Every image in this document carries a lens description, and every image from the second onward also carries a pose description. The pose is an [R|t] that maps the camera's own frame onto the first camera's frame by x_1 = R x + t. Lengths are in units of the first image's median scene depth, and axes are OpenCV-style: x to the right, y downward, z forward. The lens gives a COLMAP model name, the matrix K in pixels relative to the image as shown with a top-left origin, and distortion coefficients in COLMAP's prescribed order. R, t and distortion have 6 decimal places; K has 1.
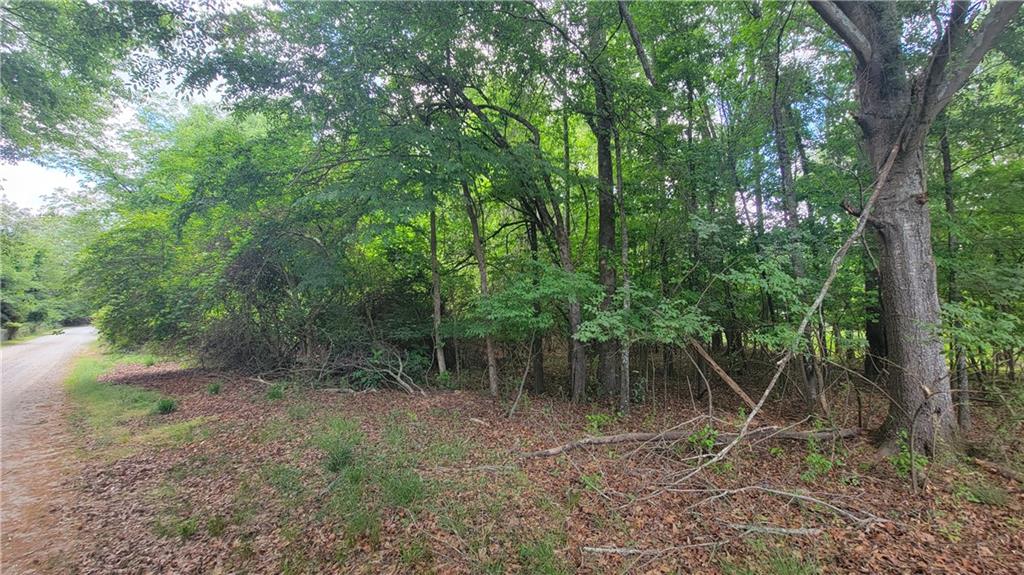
lens RADIAL K [[402.2, 0, 515.2], [0, 402.2, 291.9], [0, 0, 1]] dist [-0.000957, 0.000005]
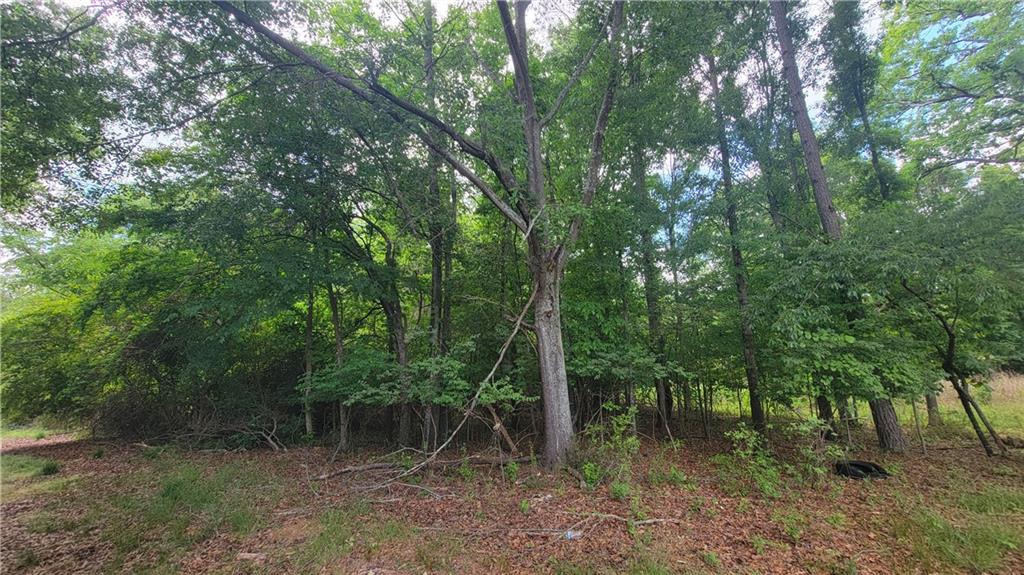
lens RADIAL K [[402.2, 0, 515.2], [0, 402.2, 291.9], [0, 0, 1]] dist [-0.000957, 0.000005]
pose [[0.993579, -0.000993, 0.113132, 0.293068], [0.017165, 0.989708, -0.142067, -0.035907], [-0.111827, 0.143097, 0.983371, -0.319446]]
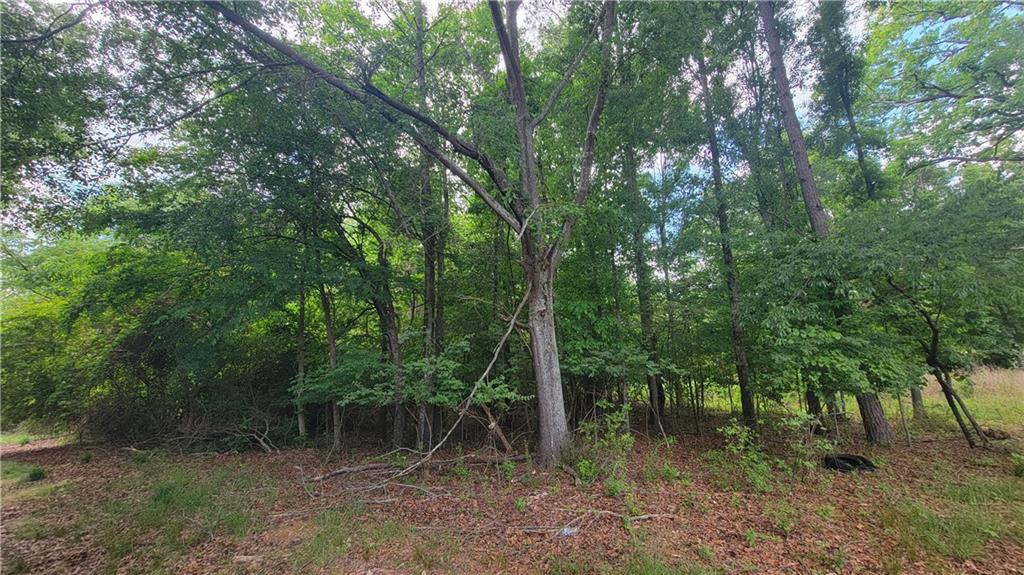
lens RADIAL K [[402.2, 0, 514.4], [0, 402.2, 291.8], [0, 0, 1]] dist [-0.000844, -0.000177]
pose [[0.991305, -0.008822, 0.131291, 0.289767], [0.027214, 0.989923, -0.138965, -0.036616], [-0.128742, 0.141329, 0.981556, -0.322079]]
